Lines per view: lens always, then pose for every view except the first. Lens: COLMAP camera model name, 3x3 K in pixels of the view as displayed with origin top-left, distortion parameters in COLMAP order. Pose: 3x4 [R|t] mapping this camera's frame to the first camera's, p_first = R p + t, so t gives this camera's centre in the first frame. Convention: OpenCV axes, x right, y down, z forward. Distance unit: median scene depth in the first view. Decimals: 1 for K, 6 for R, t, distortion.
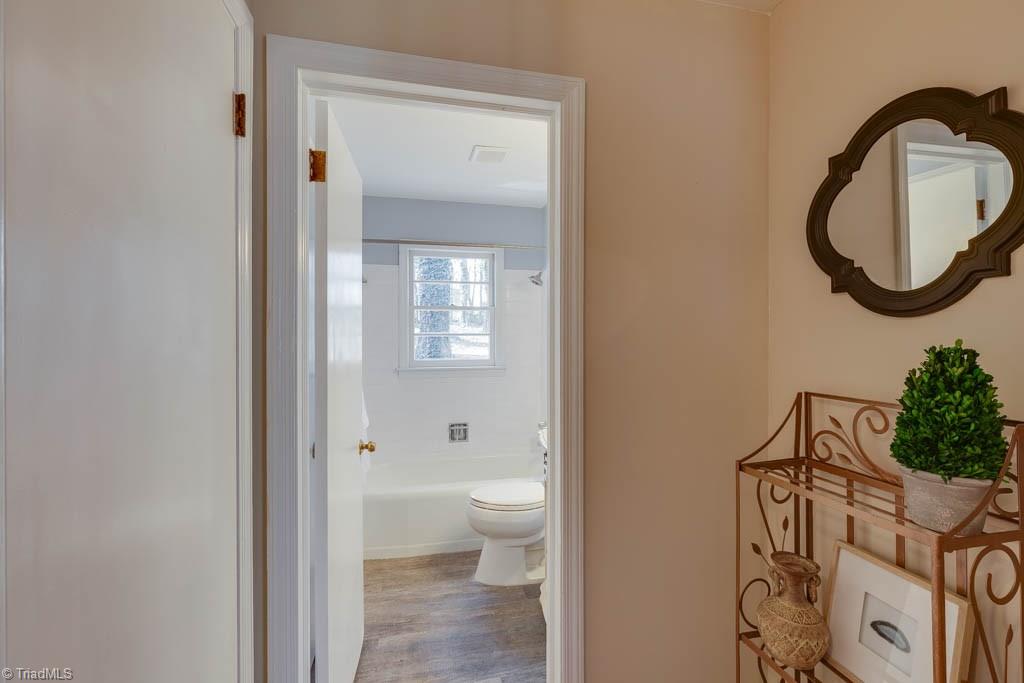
lens RADIAL K [[458.7, 0, 517.5], [0, 458.7, 338.4], [0, 0, 1]] dist [0.010396, -0.004934]
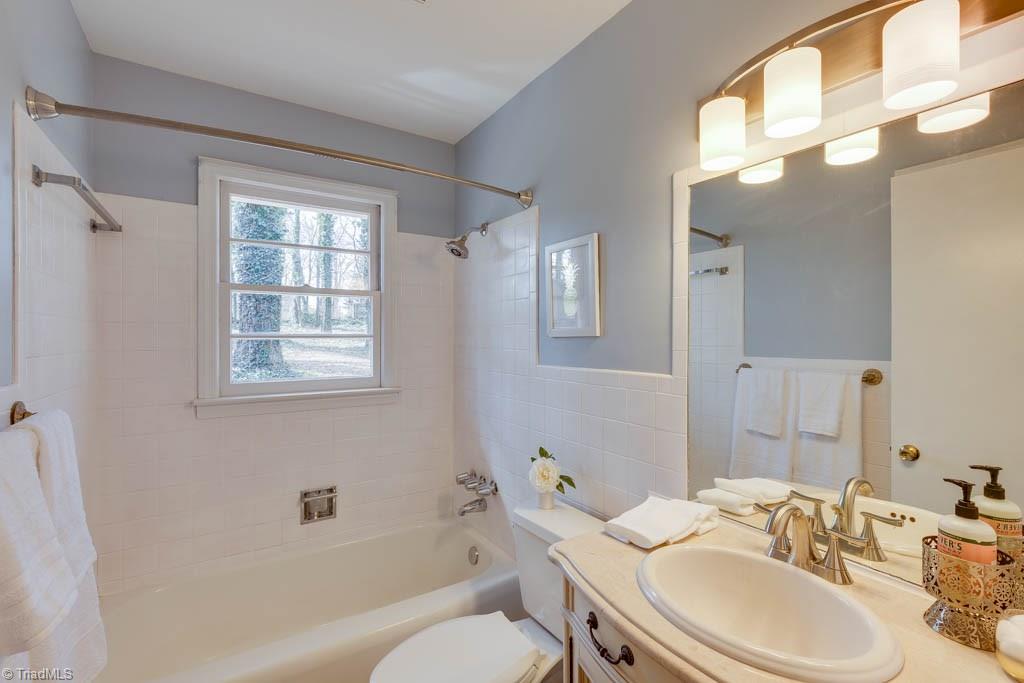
lens RADIAL K [[458.7, 0, 517.5], [0, 458.7, 338.4], [0, 0, 1]] dist [0.010396, -0.004934]
pose [[0.944251, -0.001611, 0.329224, -0.076834], [0.003267, 0.999985, -0.004478, -0.001965], [-0.329211, 0.005304, 0.944241, 0.344557]]
